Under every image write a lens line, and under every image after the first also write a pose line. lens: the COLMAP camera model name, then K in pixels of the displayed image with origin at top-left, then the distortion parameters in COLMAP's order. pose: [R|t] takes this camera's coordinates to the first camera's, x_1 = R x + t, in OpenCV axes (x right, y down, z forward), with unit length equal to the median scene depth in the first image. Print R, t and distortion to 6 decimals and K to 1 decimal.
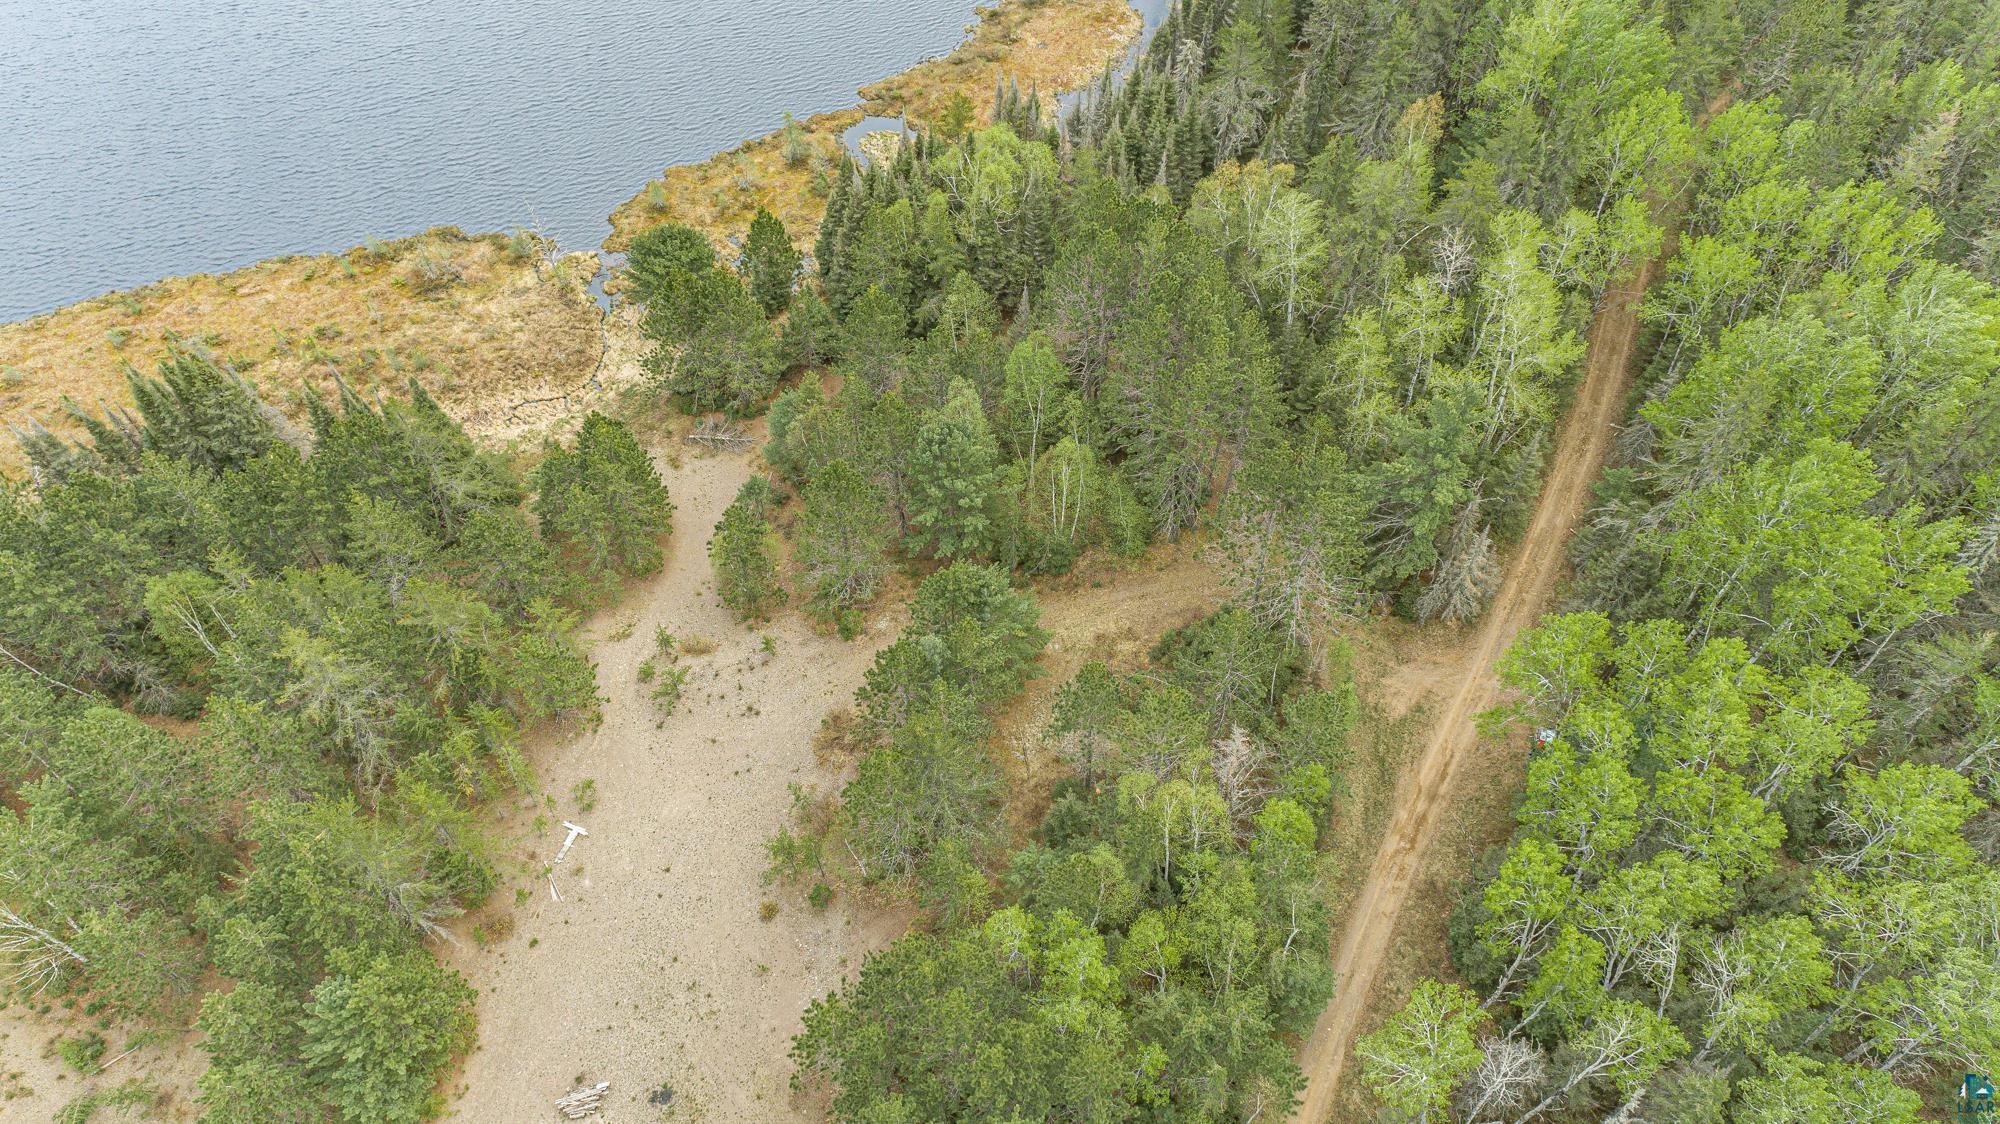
lens RADIAL K [[1338.7, 0, 1000.0], [0, 1338.7, 562.0], [0, 0, 1]] dist [0.008114, 0.023139]
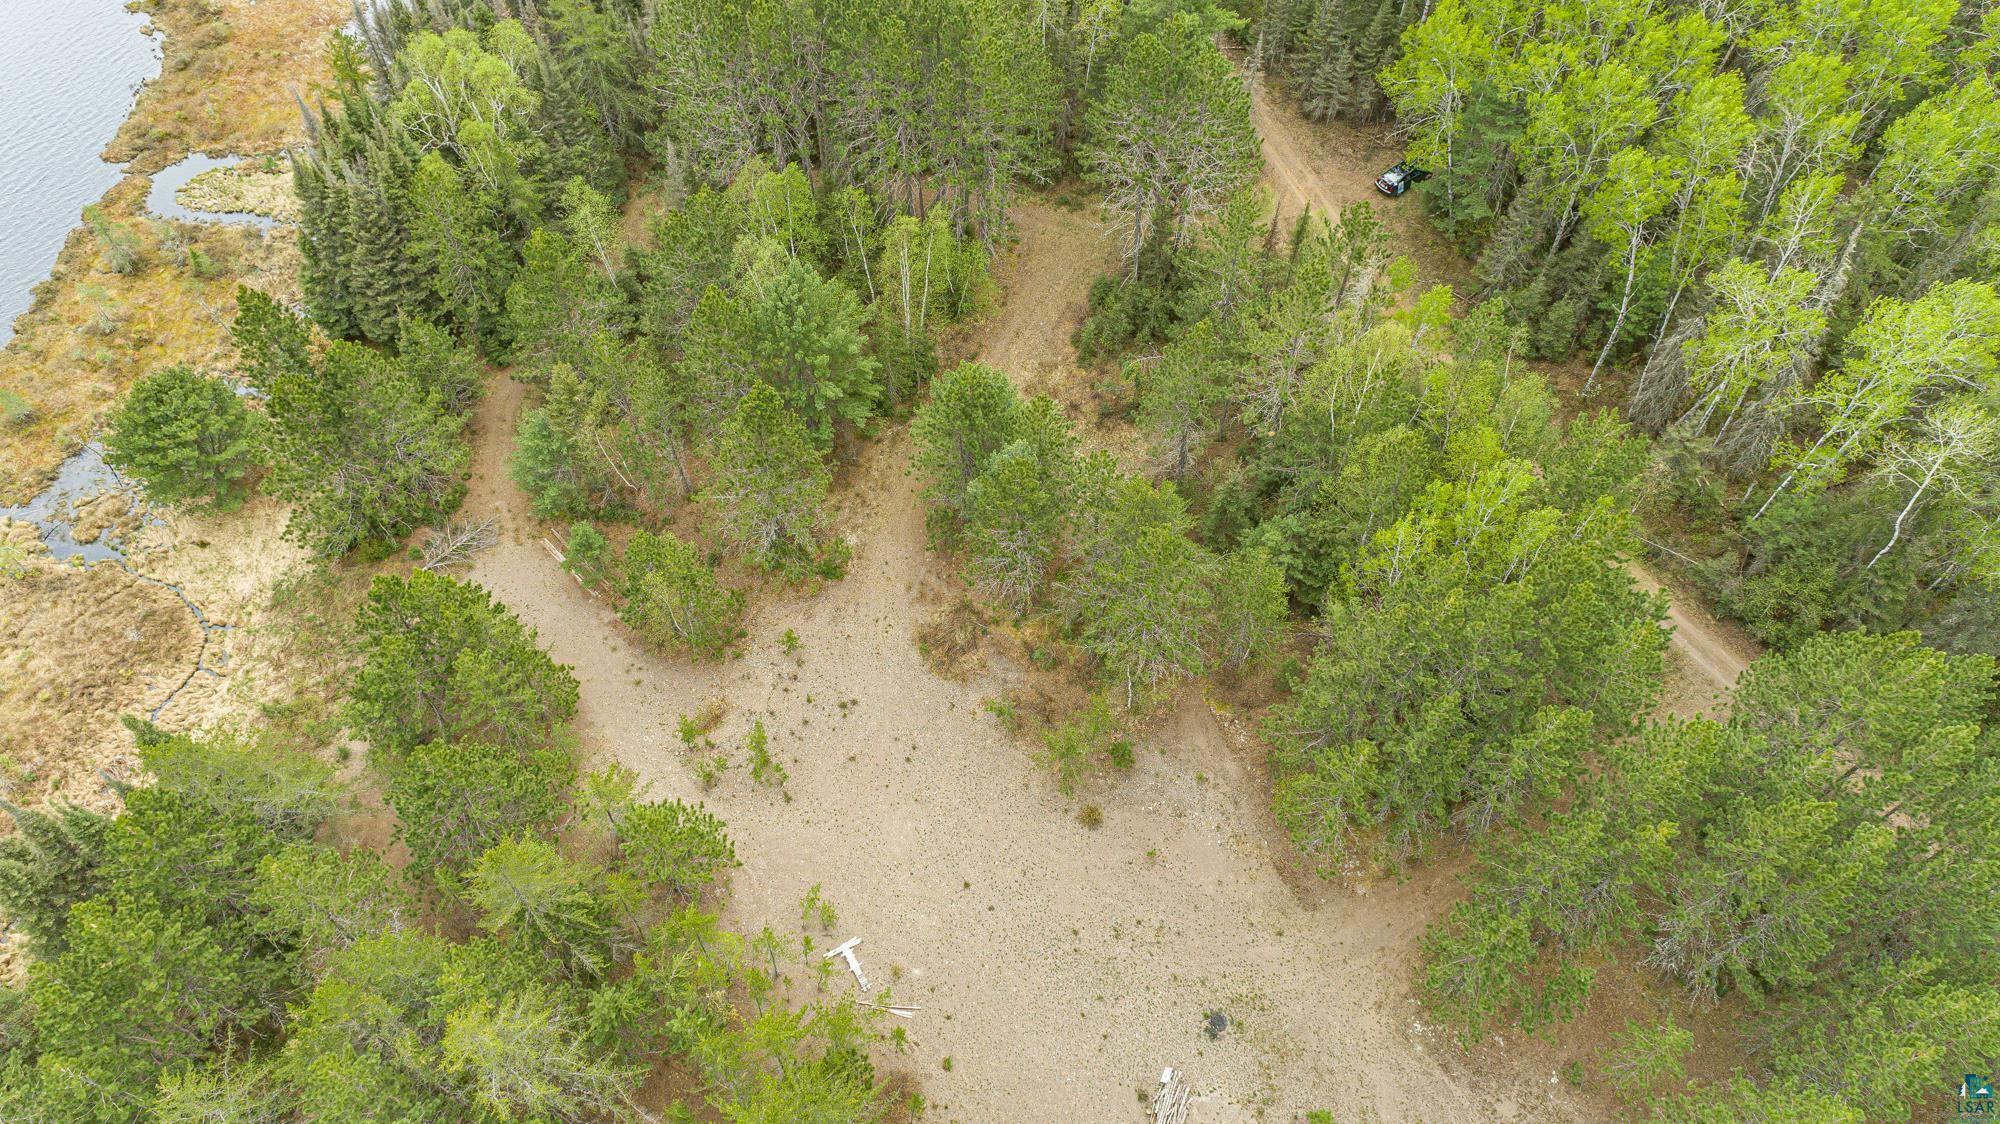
lens RADIAL K [[1338.7, 0, 1000.0], [0, 1338.7, 562.0], [0, 0, 1]] dist [0.008114, 0.023139]
pose [[0.610005, -0.653780, 0.447733, -0.437409], [0.627292, 0.743659, 0.231250, -0.082356], [-0.484148, 0.139796, 0.863747, 0.249245]]
